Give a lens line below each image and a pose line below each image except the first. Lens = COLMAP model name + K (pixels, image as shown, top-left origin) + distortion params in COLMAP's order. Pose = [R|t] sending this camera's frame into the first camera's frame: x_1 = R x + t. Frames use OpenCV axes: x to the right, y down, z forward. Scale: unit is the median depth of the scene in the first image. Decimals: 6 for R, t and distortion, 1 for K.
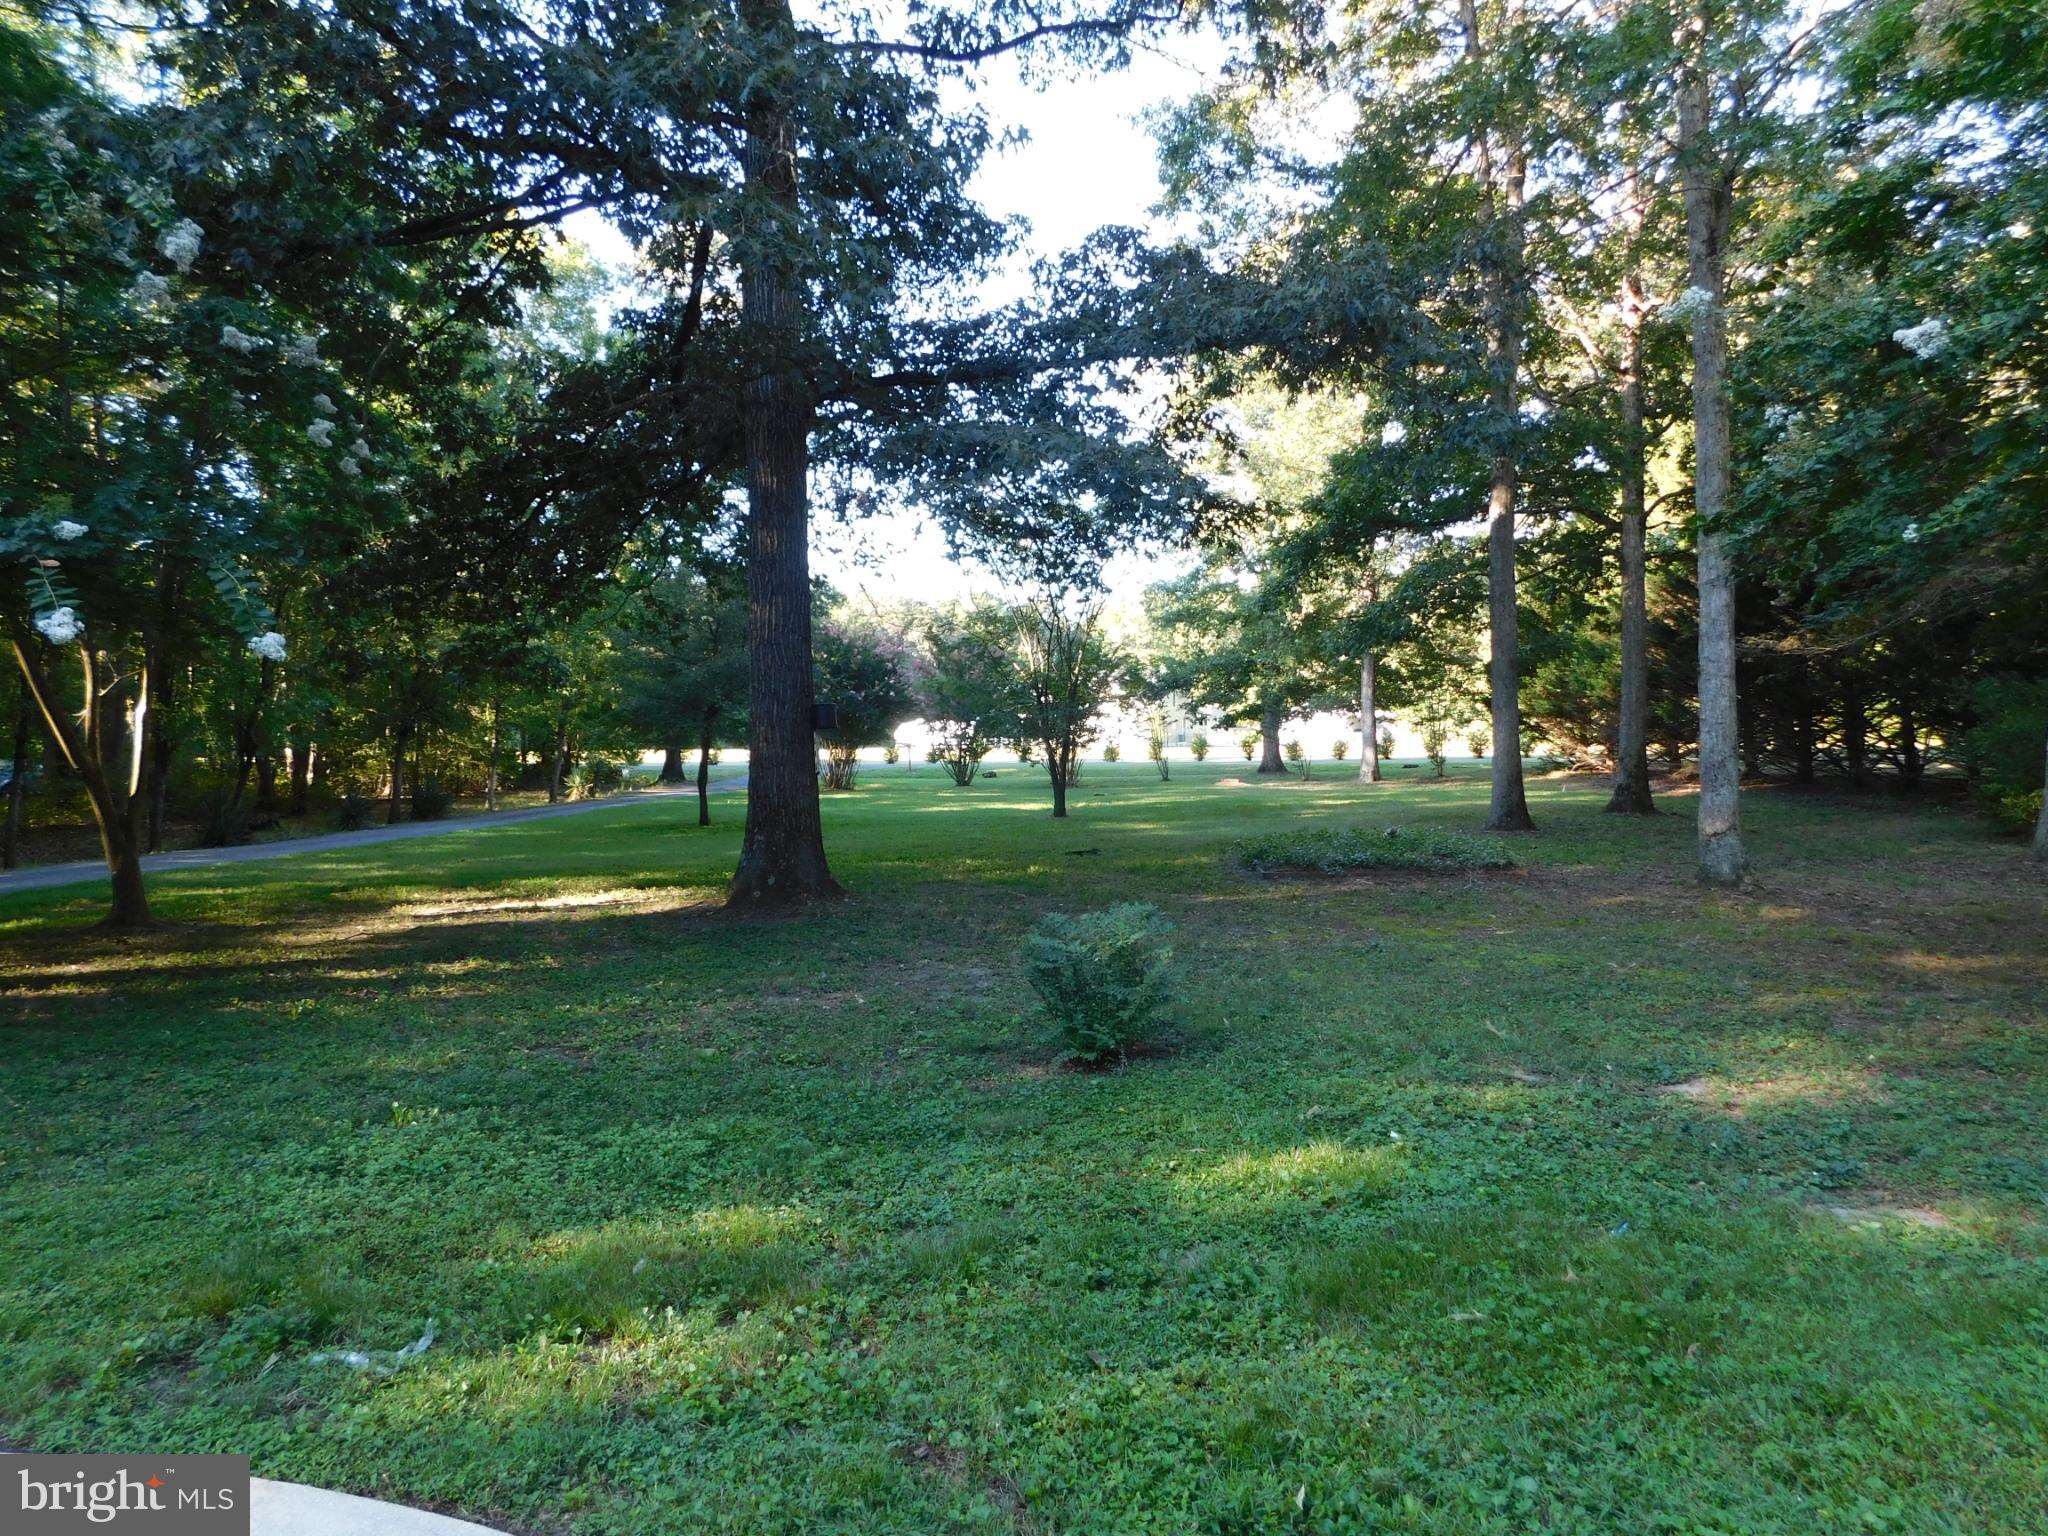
lens RADIAL K [[1354.4, 0, 1030.3], [0, 1354.4, 757.8], [0, 0, 1]] dist [-0.063980, 0.051275]
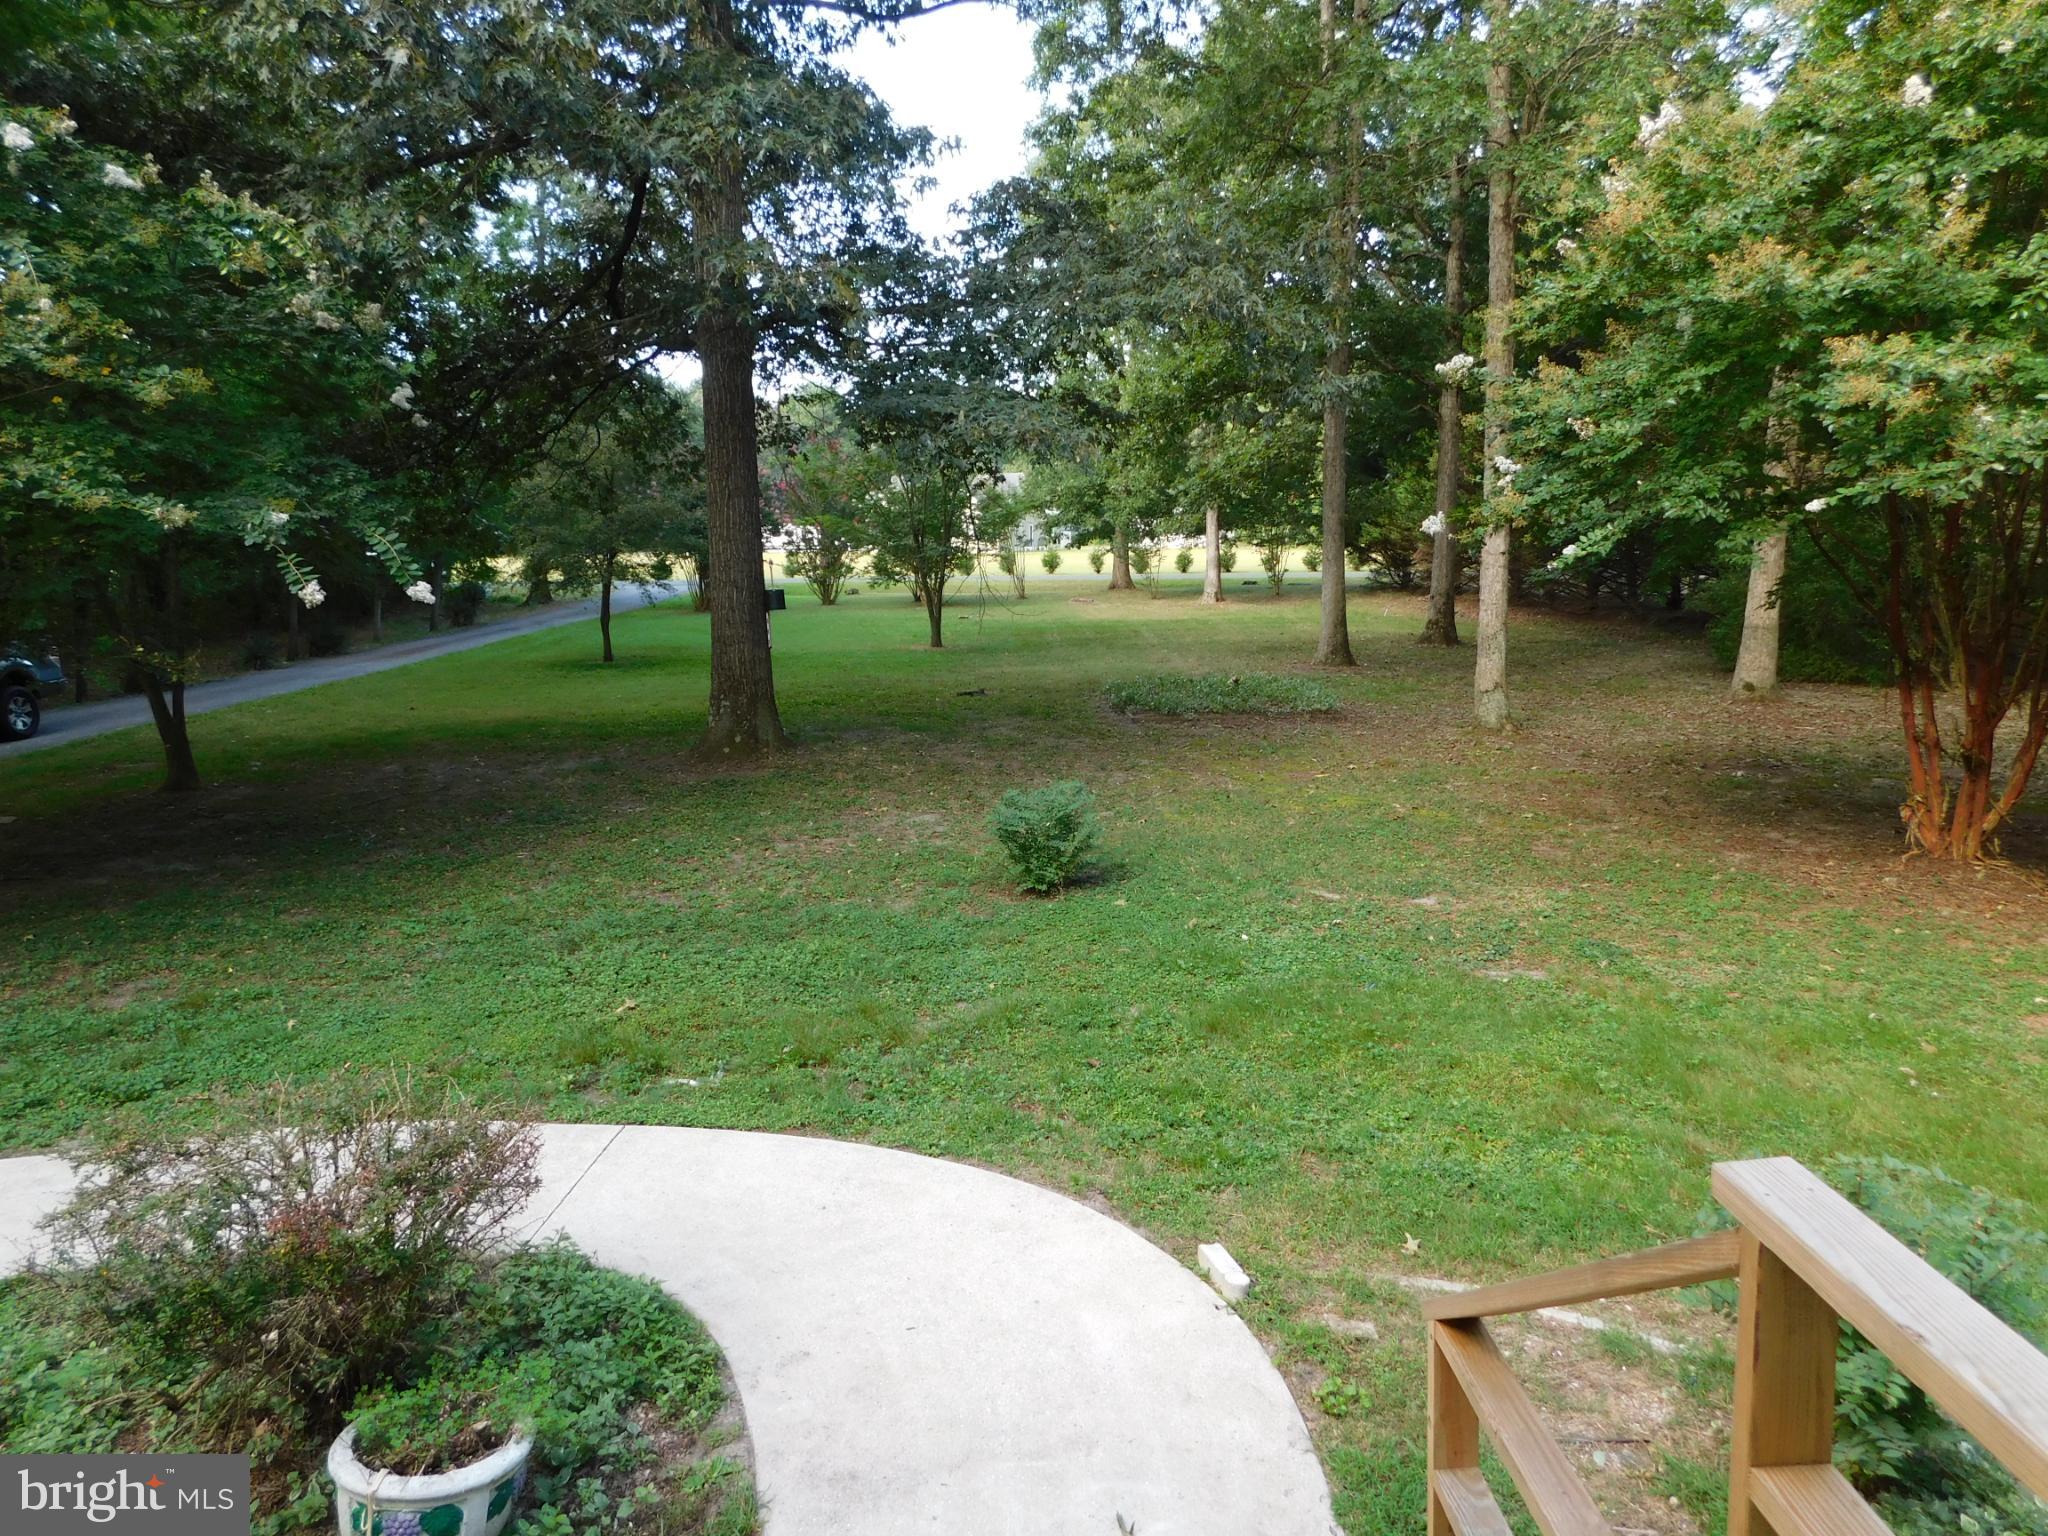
lens RADIAL K [[1354.4, 0, 1026.4], [0, 1354.4, 764.9], [0, 0, 1]] dist [-0.063980, 0.051275]
pose [[0.993533, -0.018785, 0.111983, -0.068525], [0.001240, 0.987957, 0.154721, -0.071328], [-0.113541, -0.153581, 0.981591, -0.218414]]
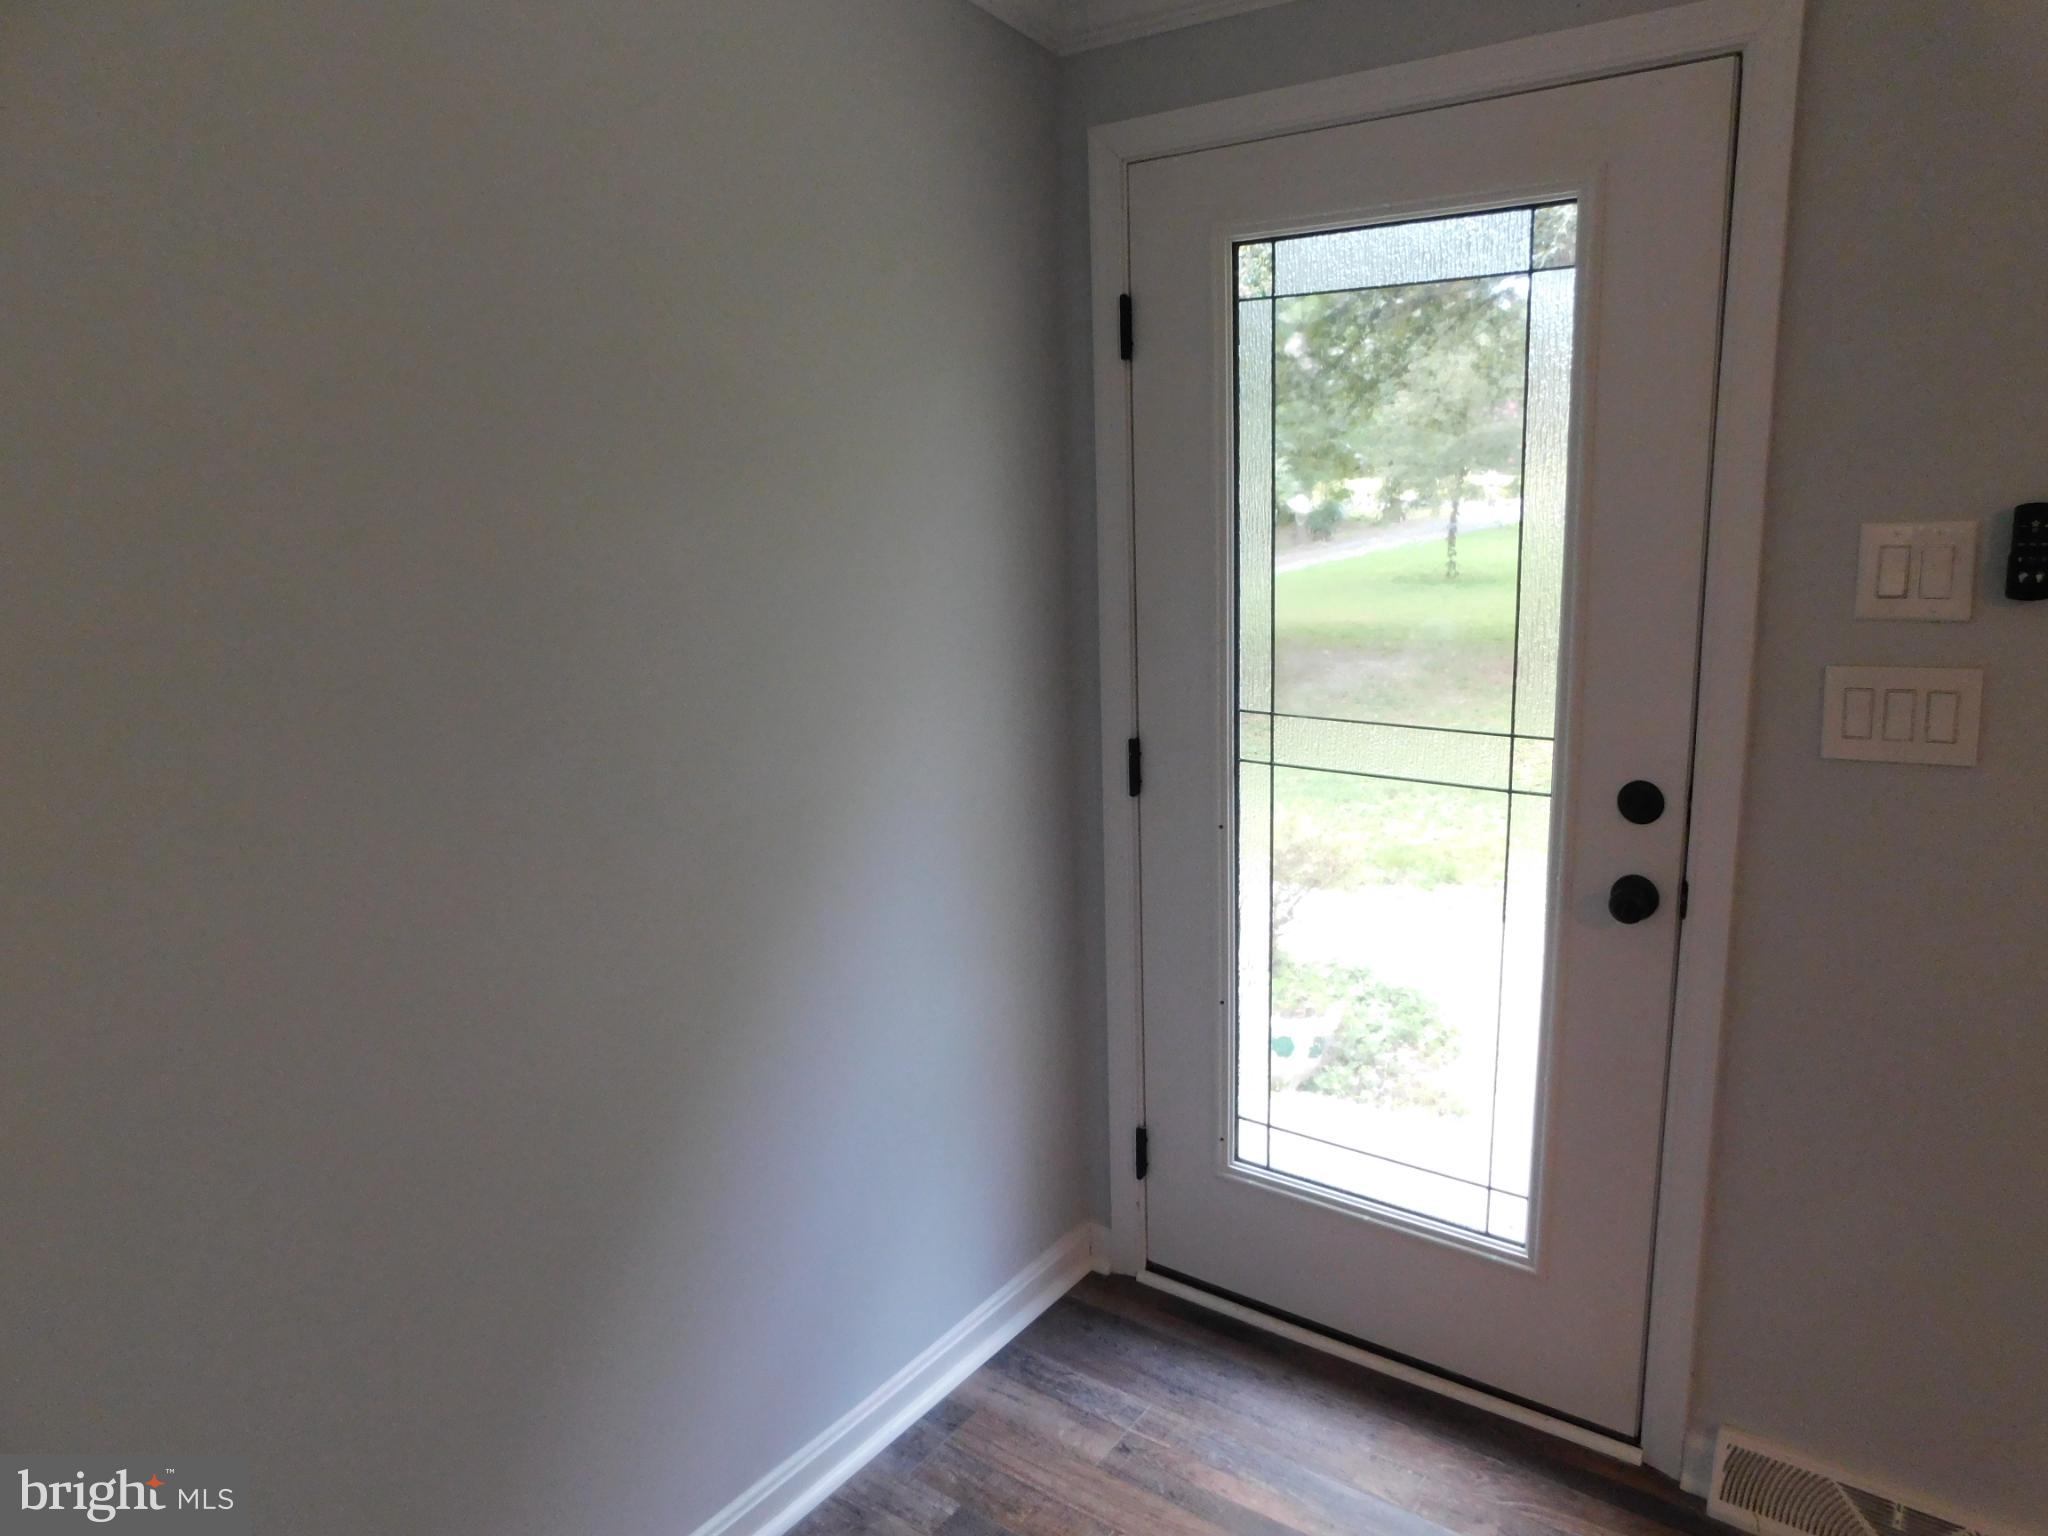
lens RADIAL K [[1354.4, 0, 1035.4], [0, 1354.4, 761.7], [0, 0, 1]] dist [-0.063980, 0.051275]
pose [[0.883941, 0.076016, -0.461378, -0.031355], [0.021191, 0.979171, 0.201926, -0.070344], [0.467118, -0.188268, 0.863919, -0.372871]]
